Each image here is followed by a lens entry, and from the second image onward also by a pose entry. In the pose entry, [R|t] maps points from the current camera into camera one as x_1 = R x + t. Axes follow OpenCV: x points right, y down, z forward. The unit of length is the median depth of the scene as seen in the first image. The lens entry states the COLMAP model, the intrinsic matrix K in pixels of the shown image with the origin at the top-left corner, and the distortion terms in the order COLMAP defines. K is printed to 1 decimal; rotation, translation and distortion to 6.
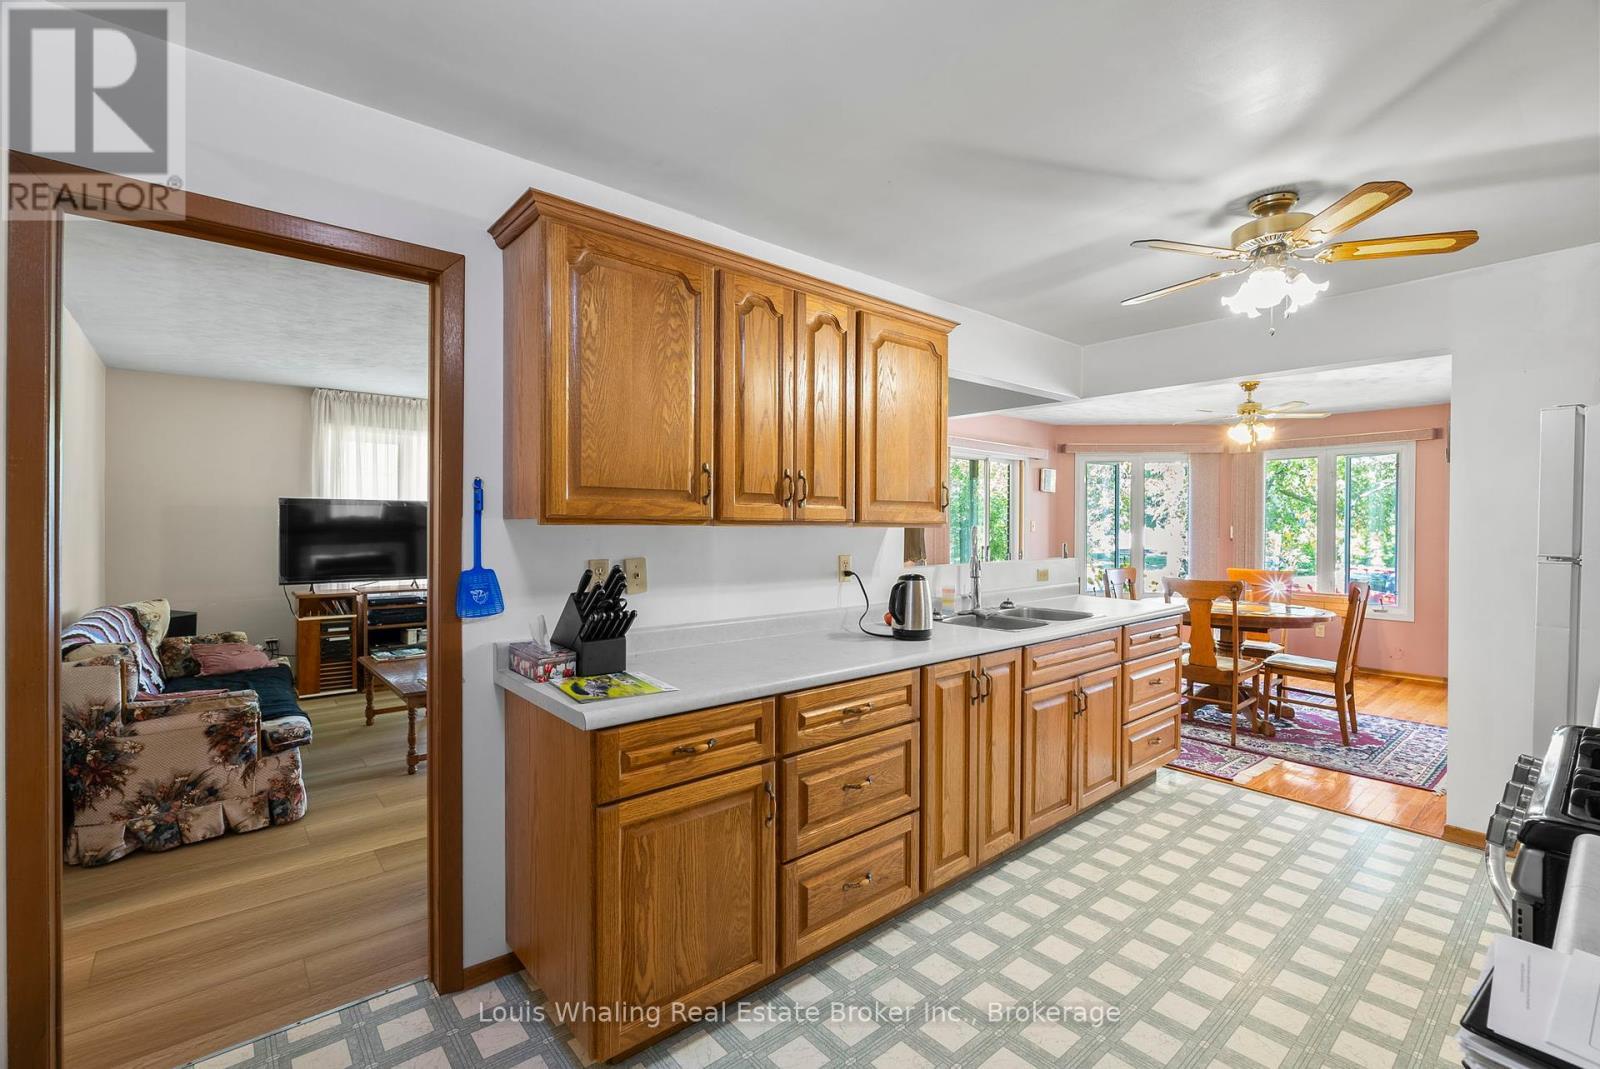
lens RADIAL K [[703.9, 0, 812.5], [0, 703.9, 530.4], [0, 0, 1]] dist [-0.004755, 0.001108]
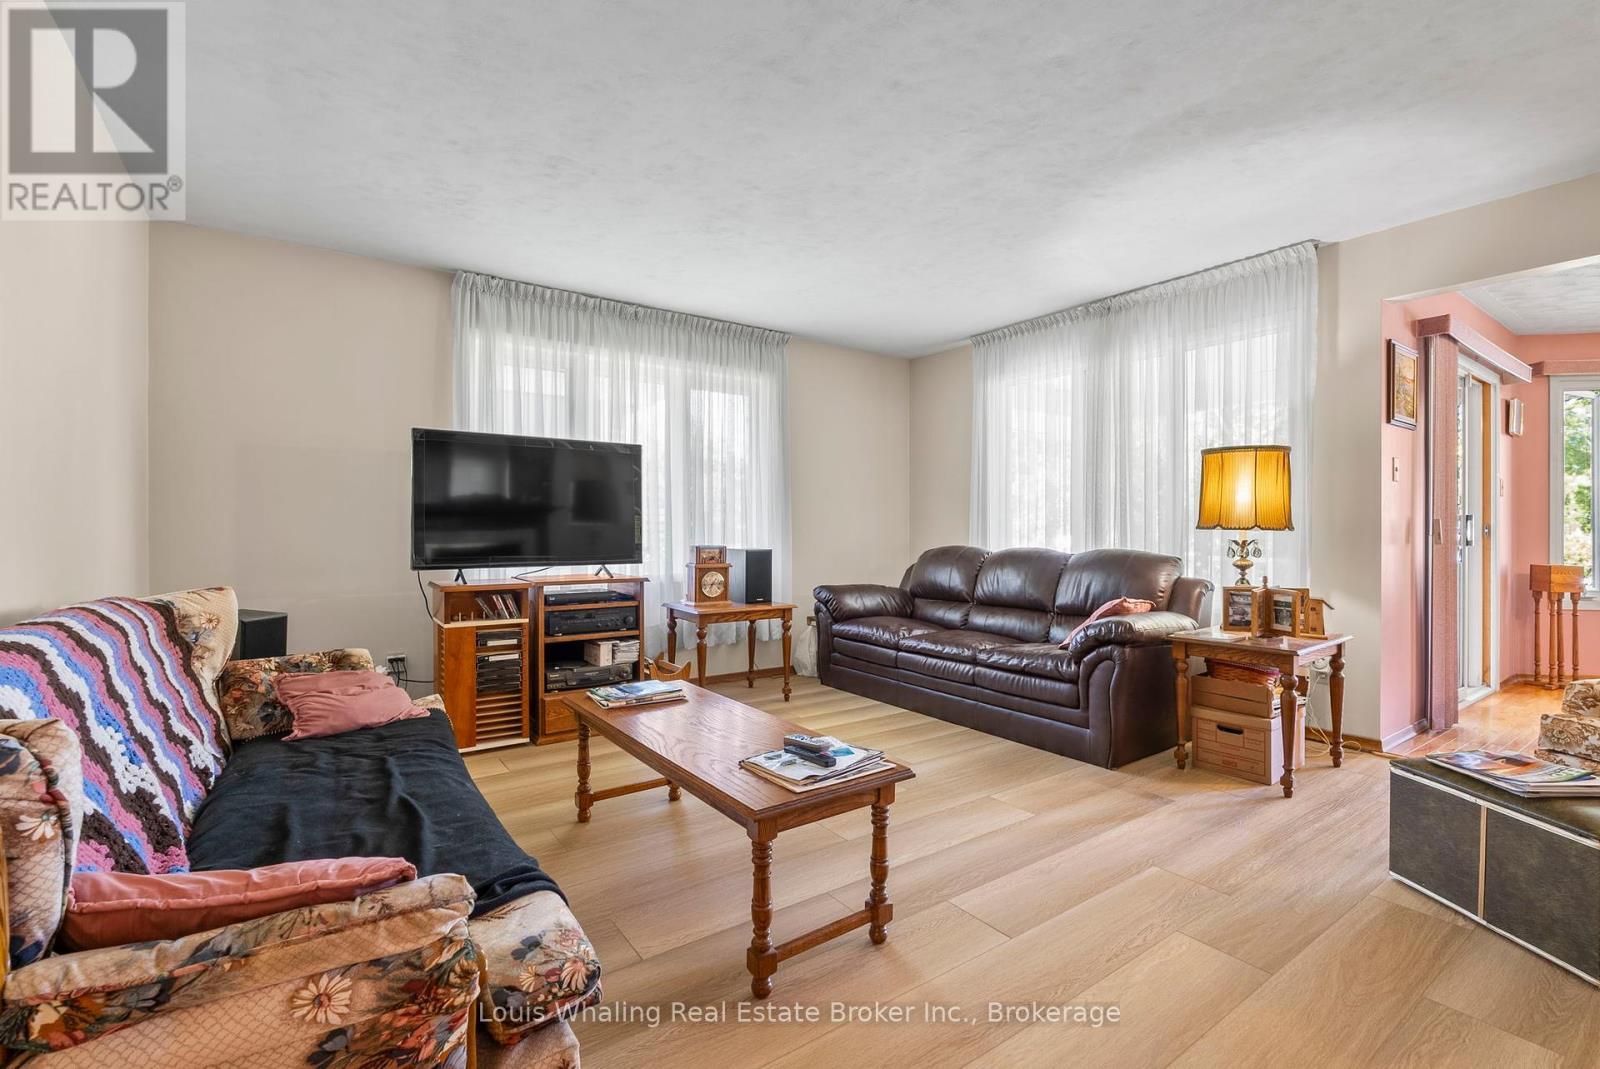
lens RADIAL K [[703.9, 0, 810.7], [0, 703.9, 537.0], [0, 0, 1]] dist [-0.004755, 0.001108]
pose [[0.996534, -0.003682, -0.083103, -0.366794], [0.003685, 0.999993, -0.000126, 0.051017], [0.083103, -0.000180, 0.996541, 0.422178]]
